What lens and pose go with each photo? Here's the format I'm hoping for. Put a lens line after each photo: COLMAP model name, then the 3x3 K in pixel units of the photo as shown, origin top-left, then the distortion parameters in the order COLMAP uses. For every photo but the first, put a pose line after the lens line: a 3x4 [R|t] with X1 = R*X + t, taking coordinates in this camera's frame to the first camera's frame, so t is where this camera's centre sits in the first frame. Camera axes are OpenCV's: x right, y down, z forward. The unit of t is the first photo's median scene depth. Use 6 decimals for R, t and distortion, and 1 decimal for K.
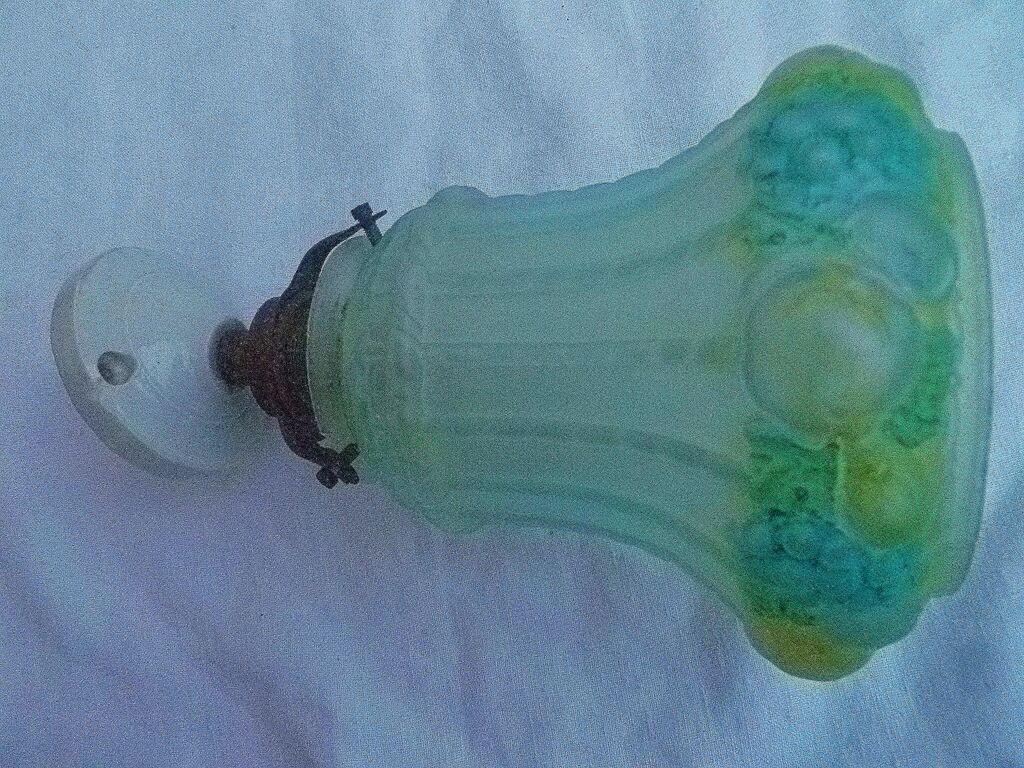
lens RADIAL K [[862.4, 0, 507.0], [0, 862.4, 382.9], [0, 0, 1]] dist [-0.079838, 0.013855]
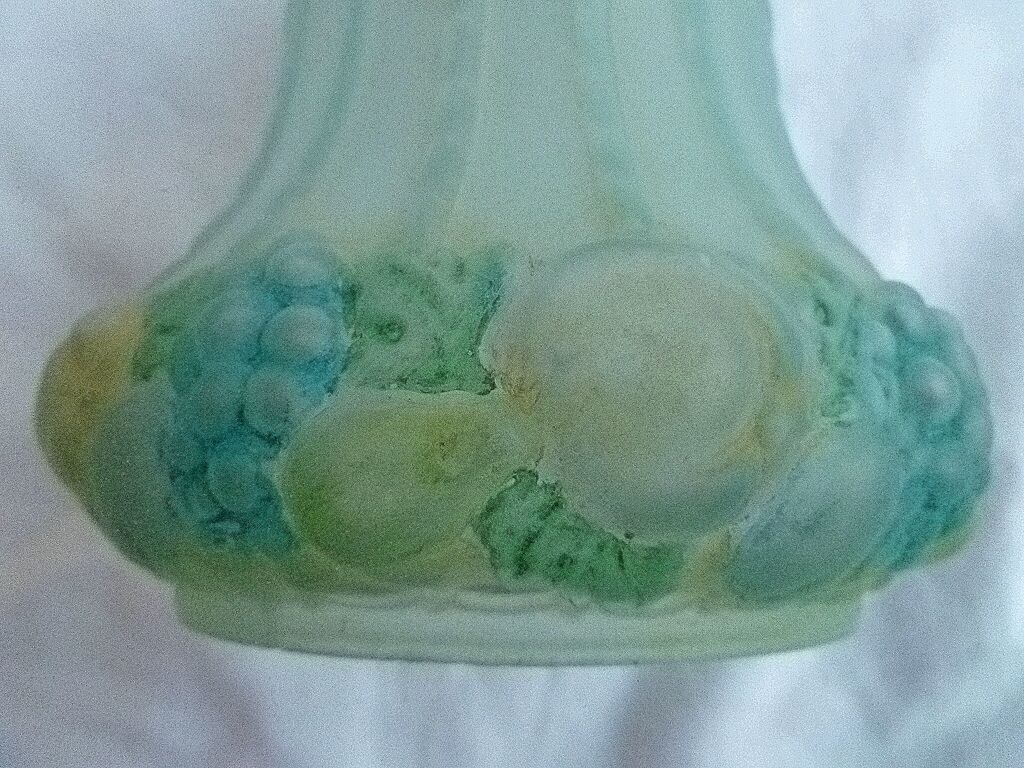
lens RADIAL K [[862.4, 0, 516.0], [0, 862.4, 380.2], [0, 0, 1]] dist [-0.079838, 0.013855]
pose [[-0.054735, 0.983080, 0.174810, 0.268728], [-0.986217, -0.025849, -0.163425, 0.137785], [-0.156141, -0.181346, 0.970945, 0.443160]]
